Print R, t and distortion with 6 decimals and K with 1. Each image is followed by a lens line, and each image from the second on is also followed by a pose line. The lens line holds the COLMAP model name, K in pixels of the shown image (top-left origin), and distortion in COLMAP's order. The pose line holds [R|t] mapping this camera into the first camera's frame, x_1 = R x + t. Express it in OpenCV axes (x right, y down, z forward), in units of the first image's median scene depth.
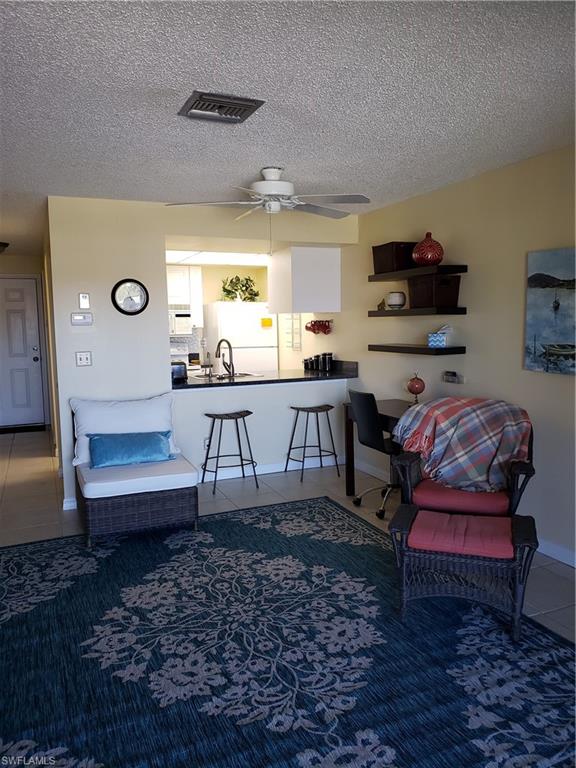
lens RADIAL K [[590.7, 0, 311.5], [0, 590.7, 375.2], [0, 0, 1]] dist [0.033139, -0.002545]
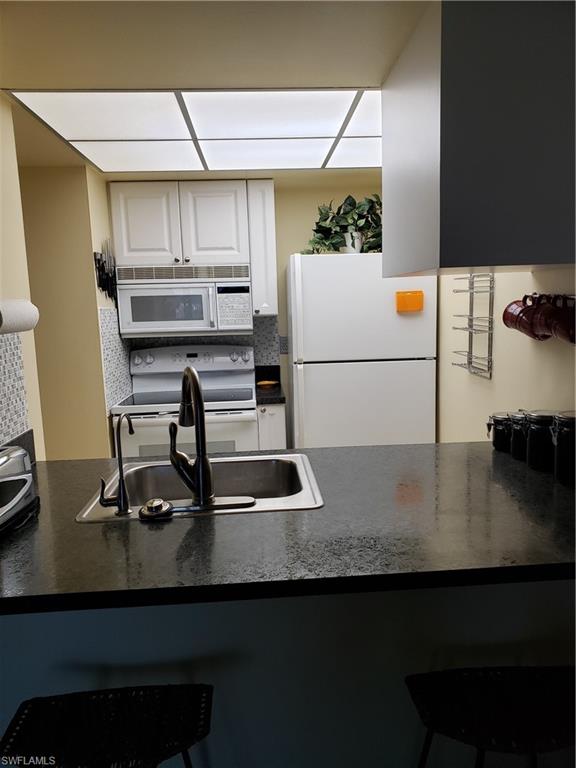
lens RADIAL K [[590.7, 0, 284.8], [0, 590.7, 384.9], [0, 0, 1]] dist [0.033139, -0.002545]
pose [[0.922638, 0.037675, -0.383823, 0.017957], [-0.015141, 0.997988, 0.061562, -0.208648], [0.385370, -0.050988, 0.921352, 2.201160]]
